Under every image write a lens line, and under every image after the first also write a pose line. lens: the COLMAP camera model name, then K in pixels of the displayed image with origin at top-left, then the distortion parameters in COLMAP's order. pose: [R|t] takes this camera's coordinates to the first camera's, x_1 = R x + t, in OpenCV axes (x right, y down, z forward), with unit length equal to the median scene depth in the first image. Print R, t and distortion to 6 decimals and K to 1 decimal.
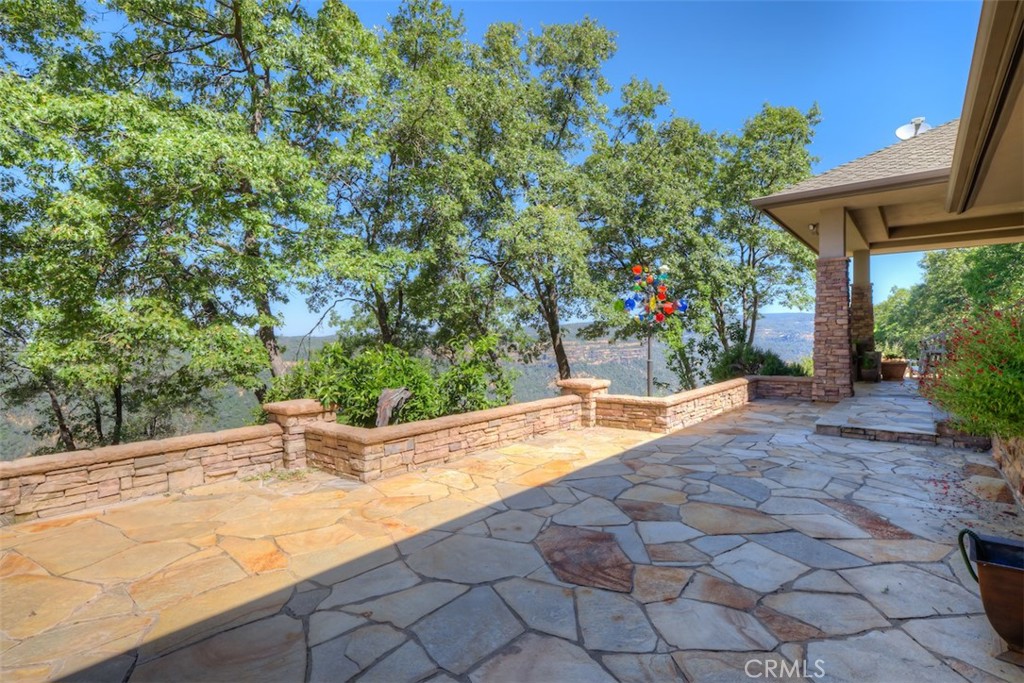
lens RADIAL K [[478.1, 0, 510.7], [0, 478.1, 331.5], [0, 0, 1]] dist [0.001368, 0.000463]
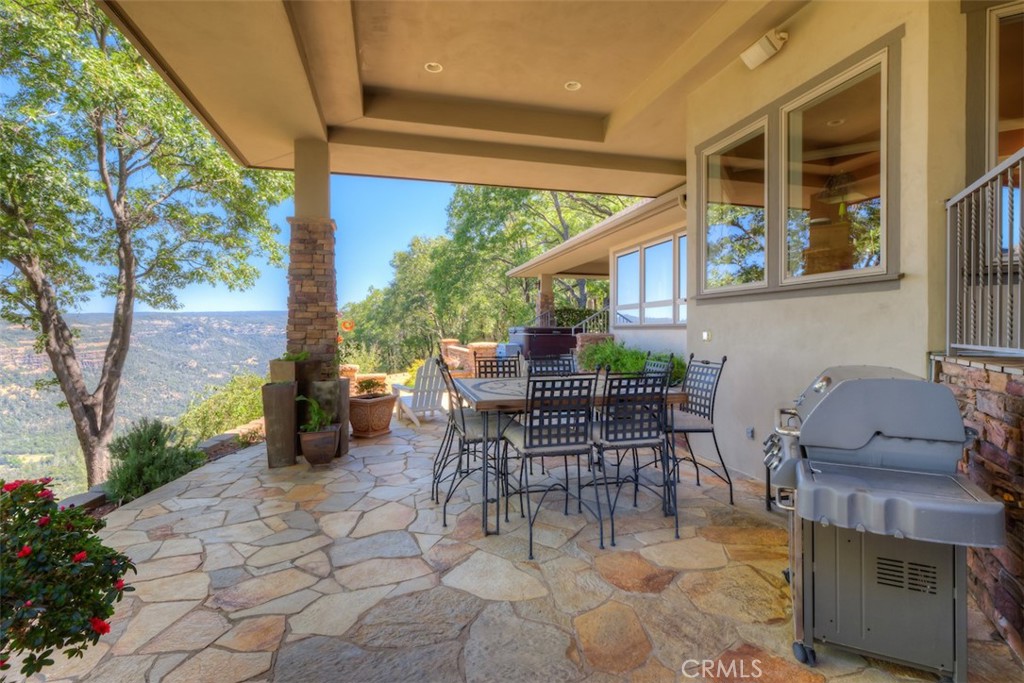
lens RADIAL K [[478.1, 0, 510.7], [0, 478.1, 331.5], [0, 0, 1]] dist [0.001368, 0.000463]
pose [[0.573526, -0.004134, 0.819177, 0.720066], [0.000097, 0.999988, 0.004978, -0.001842], [-0.819187, -0.002776, 0.573519, 0.905564]]
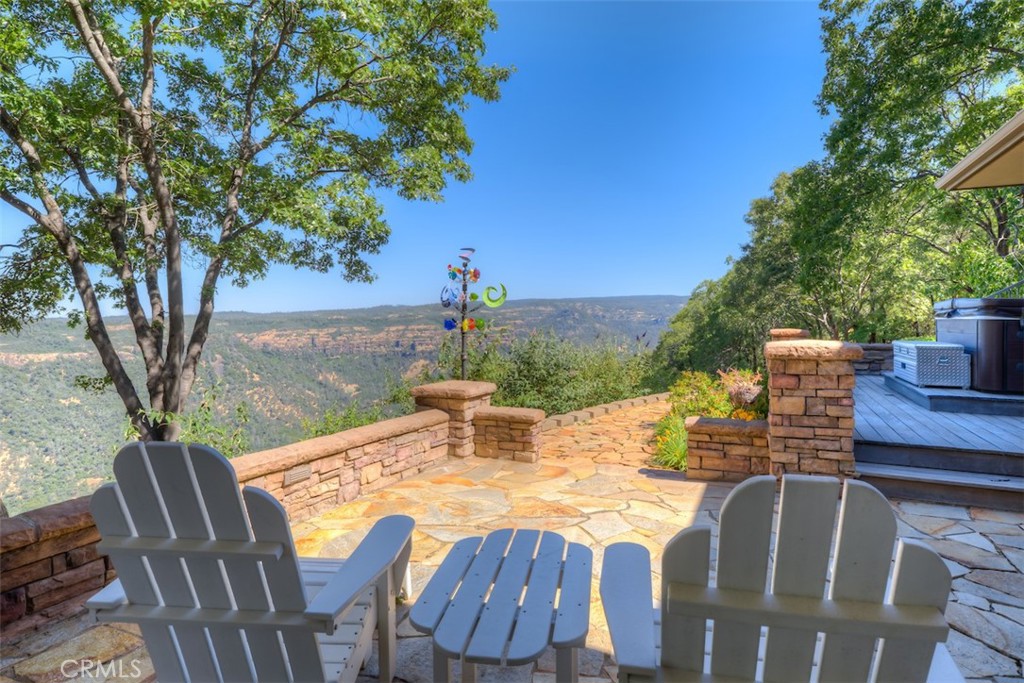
lens RADIAL K [[563.5, 0, 515.8], [0, 563.5, 322.3], [0, 0, 1]] dist [-0.000884, 0.000912]
pose [[0.961716, -0.001730, 0.274044, 1.299627], [-0.001864, 0.999916, 0.012855, 0.010977], [-0.274043, -0.012874, 0.961631, 1.269130]]
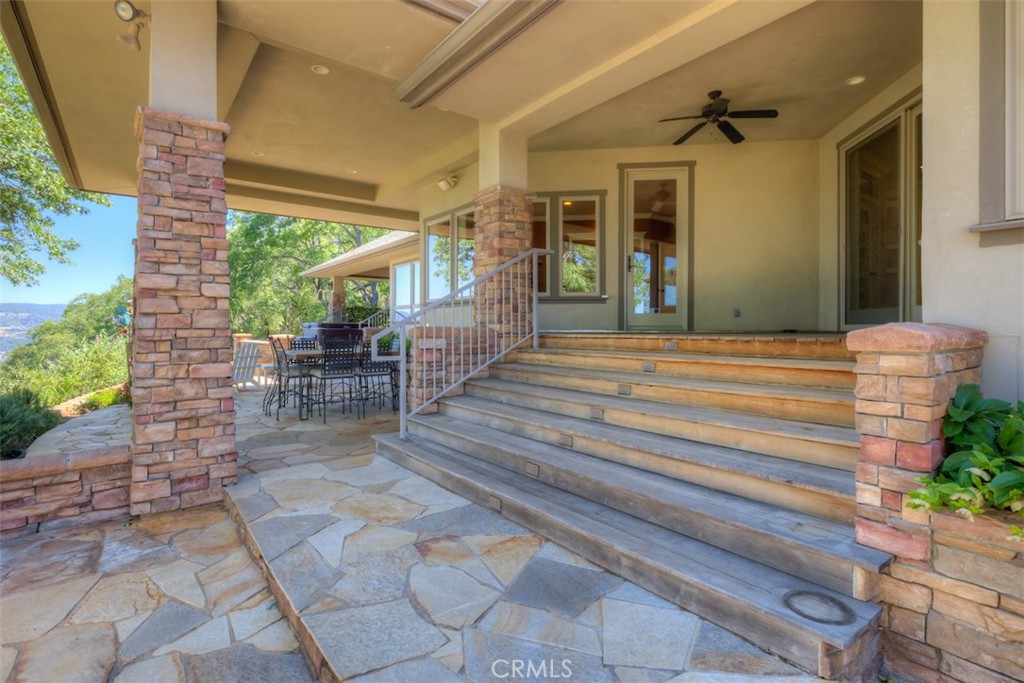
lens RADIAL K [[500.8, 0, 506.5], [0, 500.8, 328.1], [0, 0, 1]] dist [0.000164, 0.000417]
pose [[0.216622, -0.000913, 0.976255, 0.341461], [-0.001259, 0.999998, 0.001214, 0.008482], [-0.976255, -0.001493, 0.216620, 0.665115]]
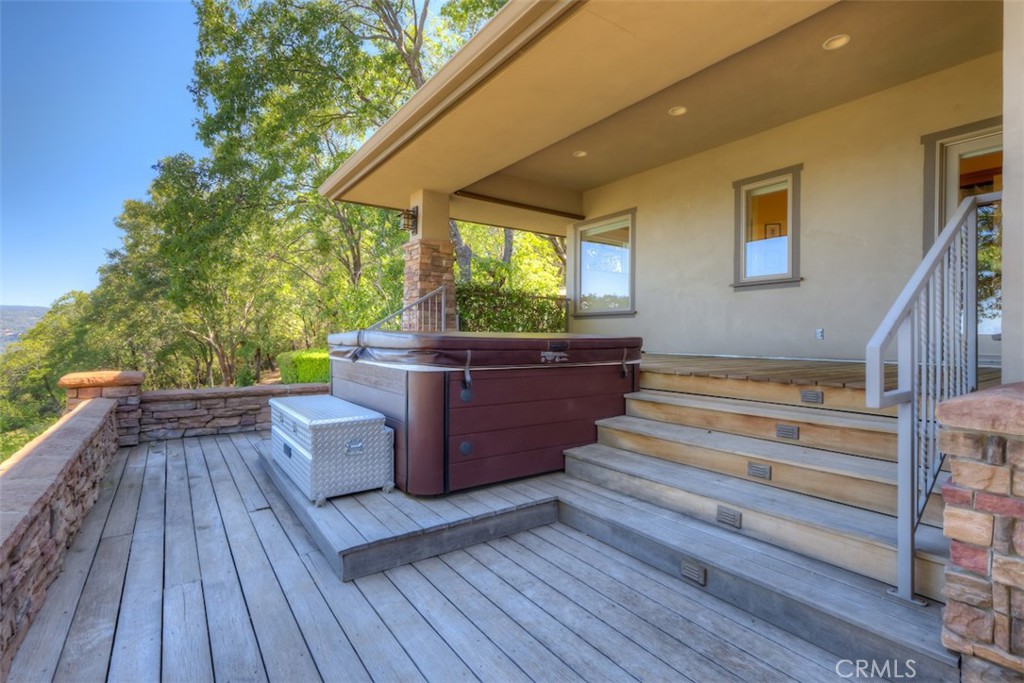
lens RADIAL K [[478.1, 0, 510.7], [0, 478.1, 331.5], [0, 0, 1]] dist [0.001368, 0.000463]
pose [[0.242986, 0.007057, 0.970004, 1.668301], [-0.009162, 0.999946, -0.004979, -0.007618], [-0.969986, -0.007678, 0.243038, 1.577819]]
